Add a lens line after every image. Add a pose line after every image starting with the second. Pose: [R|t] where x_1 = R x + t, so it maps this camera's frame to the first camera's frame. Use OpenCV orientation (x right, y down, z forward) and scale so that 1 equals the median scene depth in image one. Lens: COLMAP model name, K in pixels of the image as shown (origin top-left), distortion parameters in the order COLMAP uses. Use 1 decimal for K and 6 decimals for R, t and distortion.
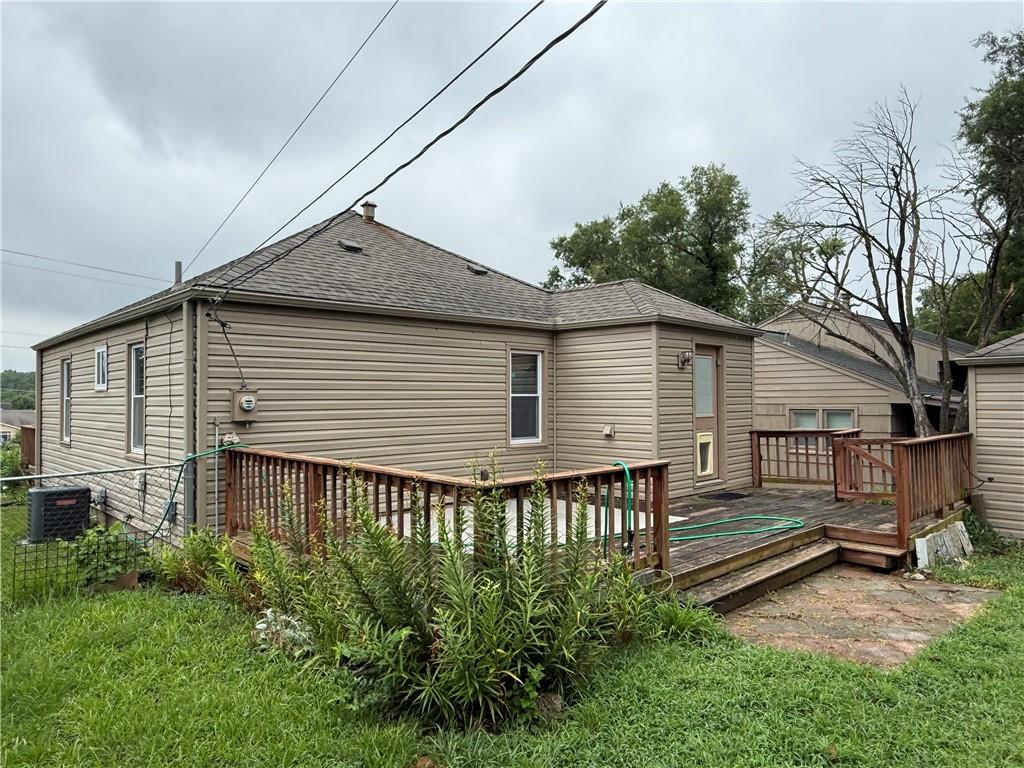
lens RADIAL K [[675.7, 0, 514.9], [0, 675.7, 381.9], [0, 0, 1]] dist [0.010902, 0.001424]
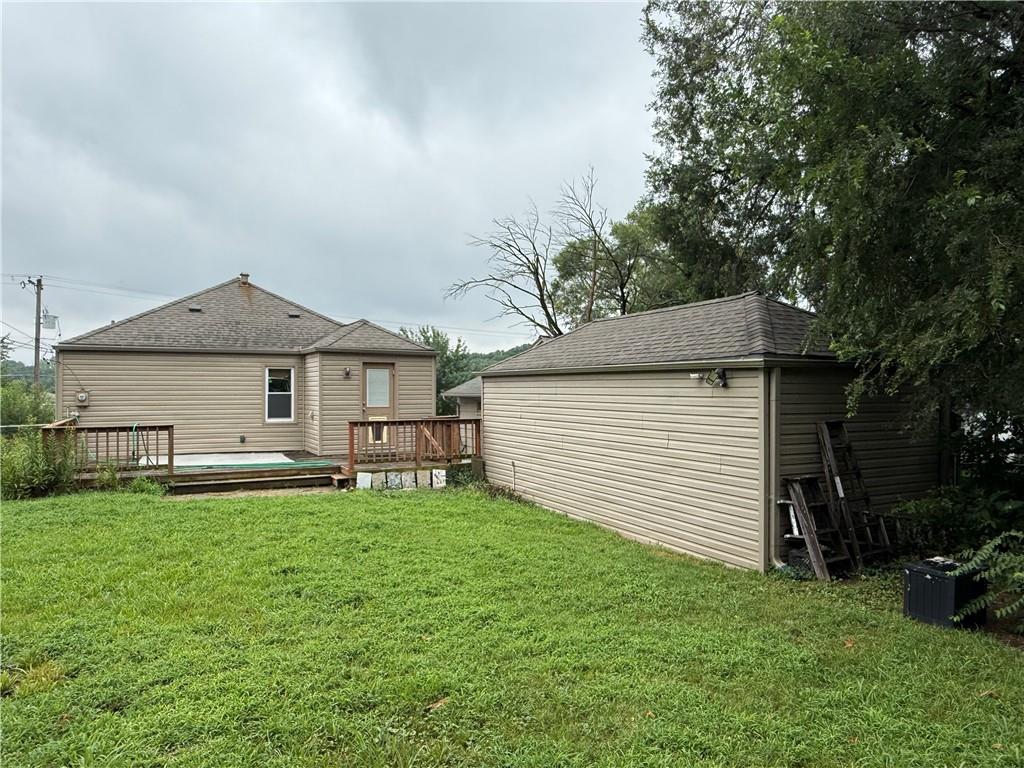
lens RADIAL K [[675.7, 0, 508.8], [0, 675.7, 386.3], [0, 0, 1]] dist [0.010902, 0.001424]
pose [[0.951306, 0.004182, -0.308219, 1.067258], [0.002779, 0.999751, 0.022142, -0.033096], [0.308235, -0.021921, 0.951058, -0.431552]]
